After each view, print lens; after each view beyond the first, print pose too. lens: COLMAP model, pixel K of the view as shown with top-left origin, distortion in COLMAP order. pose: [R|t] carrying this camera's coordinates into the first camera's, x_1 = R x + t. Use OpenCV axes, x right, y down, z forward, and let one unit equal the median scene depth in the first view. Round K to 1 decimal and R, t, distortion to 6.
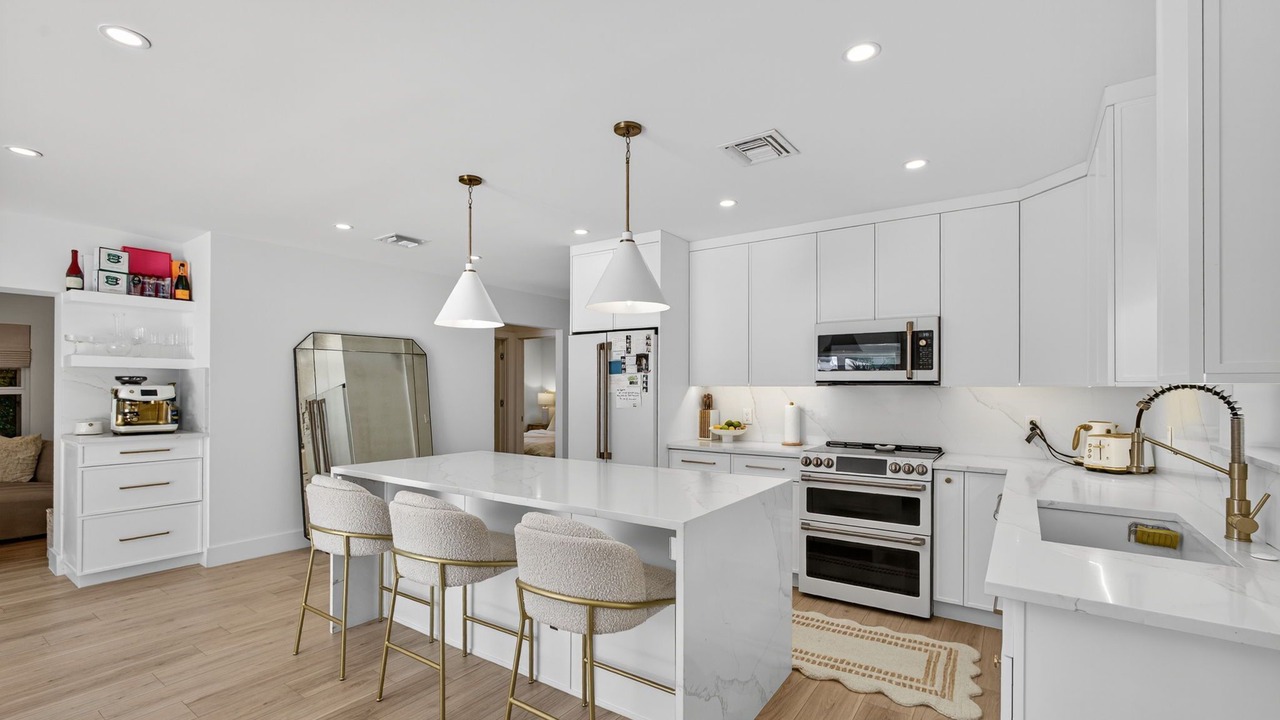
lens RADIAL K [[560.9, 0, 634.8], [0, 560.9, 385.9], [0, 0, 1]] dist [-0.003176, -0.000026]
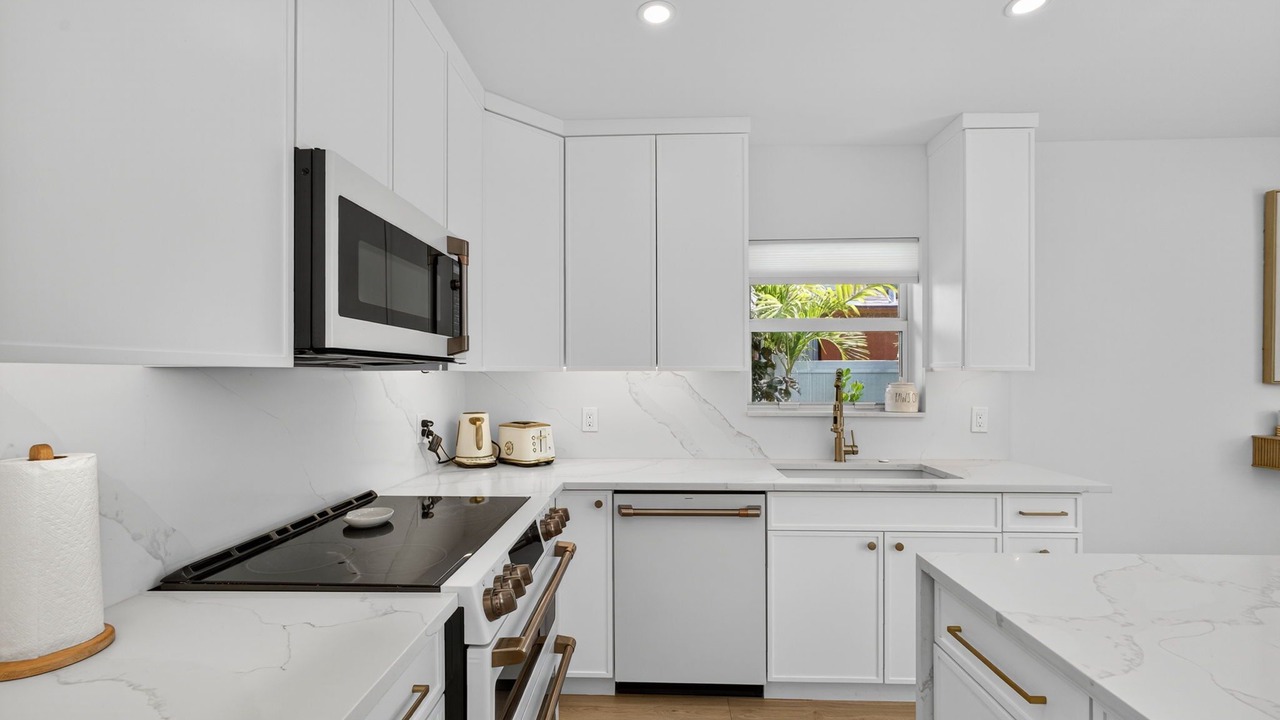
lens RADIAL K [[544.9, 0, 638.3], [0, 544.9, 370.3], [0, 0, 1]] dist [-0.007432, 0.000342]
pose [[-0.538759, 0.002927, 0.842455, 0.002977], [-0.000862, 0.999992, -0.004025, 0.002950], [-0.842460, -0.002895, -0.538752, 1.077949]]
